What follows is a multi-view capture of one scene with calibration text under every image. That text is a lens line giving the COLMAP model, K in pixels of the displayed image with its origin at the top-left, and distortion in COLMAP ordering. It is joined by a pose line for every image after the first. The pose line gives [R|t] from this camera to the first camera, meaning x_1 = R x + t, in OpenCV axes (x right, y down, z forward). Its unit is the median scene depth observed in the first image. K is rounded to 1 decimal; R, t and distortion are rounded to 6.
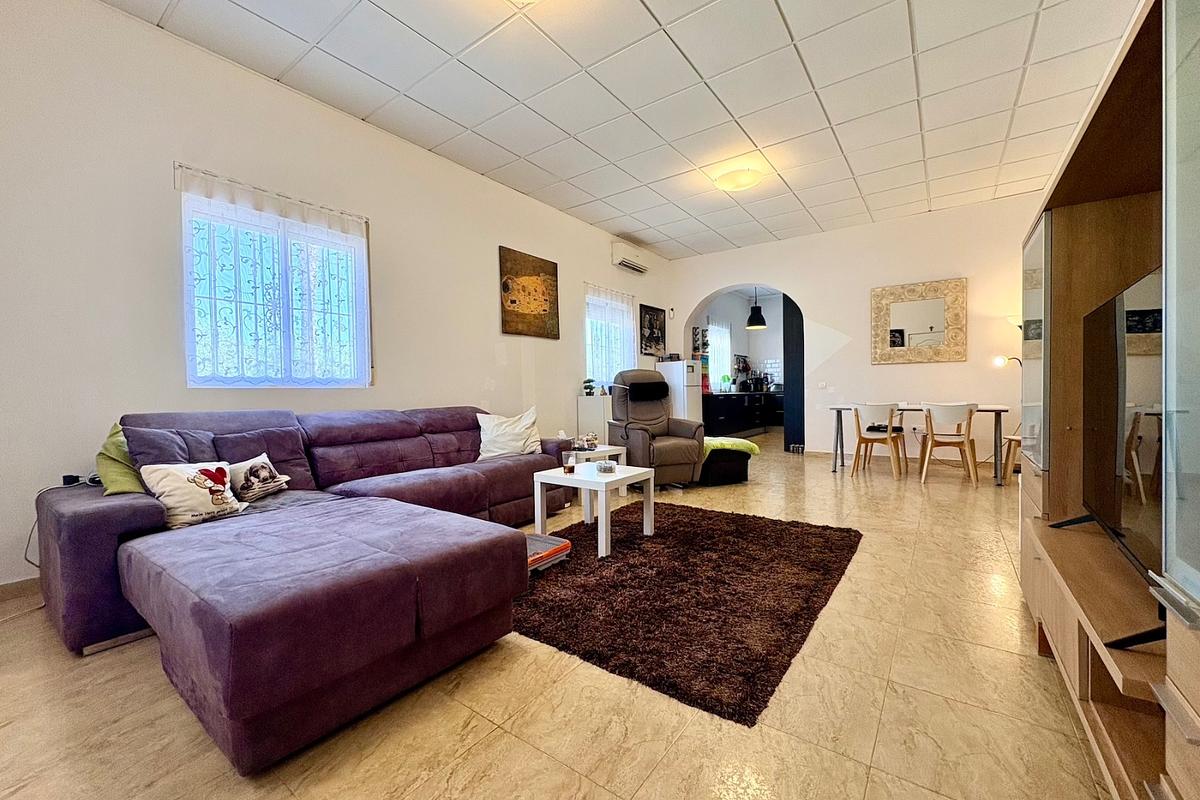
lens RADIAL K [[477.1, 0, 597.3], [0, 477.1, 398.7], [0, 0, 1]] dist [0.000077, -0.000274]
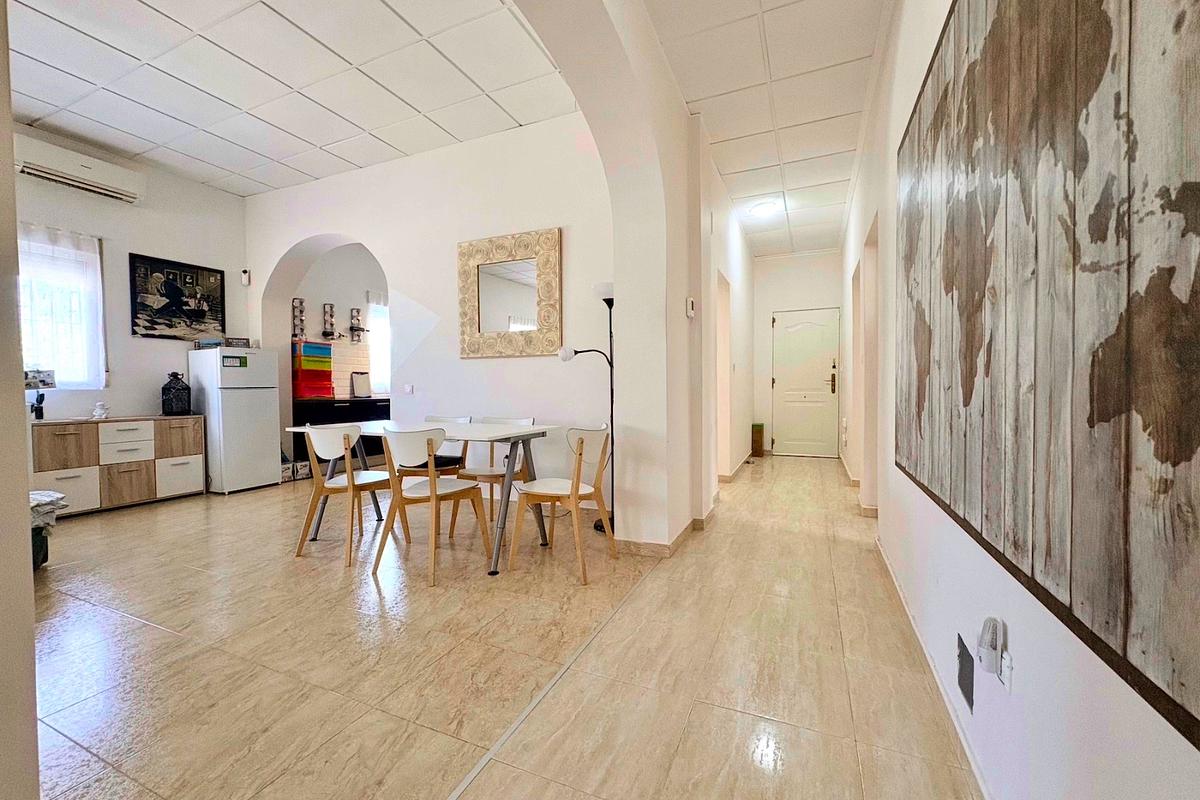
lens RADIAL K [[477.1, 0, 604.3], [0, 477.1, 401.4], [0, 0, 1]] dist [0.000077, -0.000274]
pose [[0.974087, -0.000165, 0.226173, 0.620493], [-0.001434, 0.999975, 0.006904, -0.016262], [-0.226169, -0.007050, 0.974063, 0.309119]]
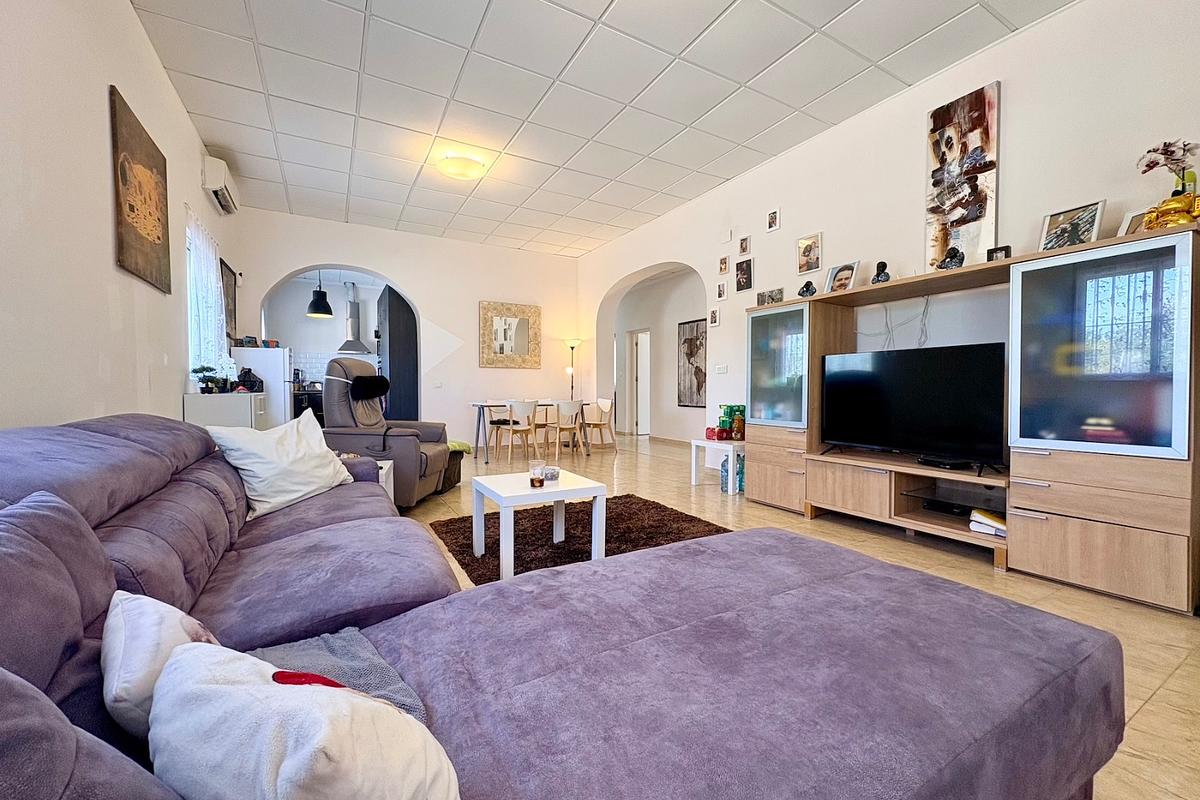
lens RADIAL K [[477.1, 0, 603.6], [0, 477.1, 395.3], [0, 0, 1]] dist [0.000077, -0.000274]
pose [[0.403051, -0.000977, 0.915177, -0.351256], [0.010158, 0.999943, -0.003406, 0.002882], [-0.915121, 0.010669, 0.403038, 0.270218]]
